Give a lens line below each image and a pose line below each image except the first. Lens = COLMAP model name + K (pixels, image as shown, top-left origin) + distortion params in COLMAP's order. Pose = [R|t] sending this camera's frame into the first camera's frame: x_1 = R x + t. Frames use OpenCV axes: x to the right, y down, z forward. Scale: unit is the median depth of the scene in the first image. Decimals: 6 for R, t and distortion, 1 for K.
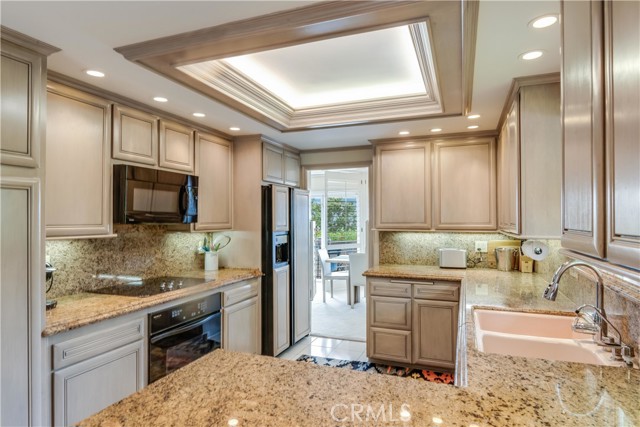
lens RADIAL K [[374.7, 0, 319.6], [0, 374.7, 214.8], [0, 0, 1]] dist [0.006881, -0.000485]
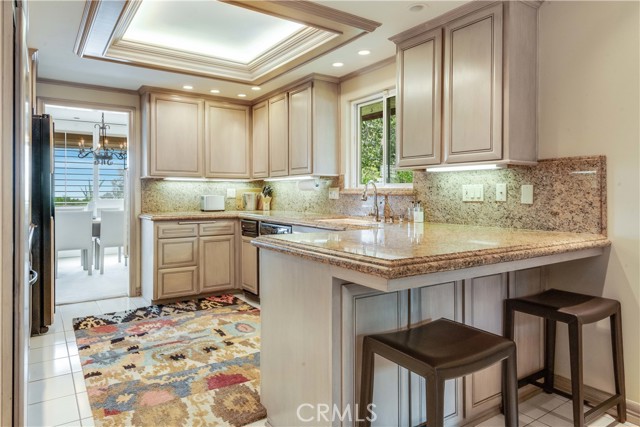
lens RADIAL K [[406.5, 0, 309.3], [0, 406.5, 194.7], [0, 0, 1]] dist [0.007640, 0.000398]
pose [[0.578607, 0.000758, 0.815606, -0.538800], [-0.013234, 0.999877, 0.008459, 0.079479], [-0.815499, -0.015688, 0.578545, 0.020932]]
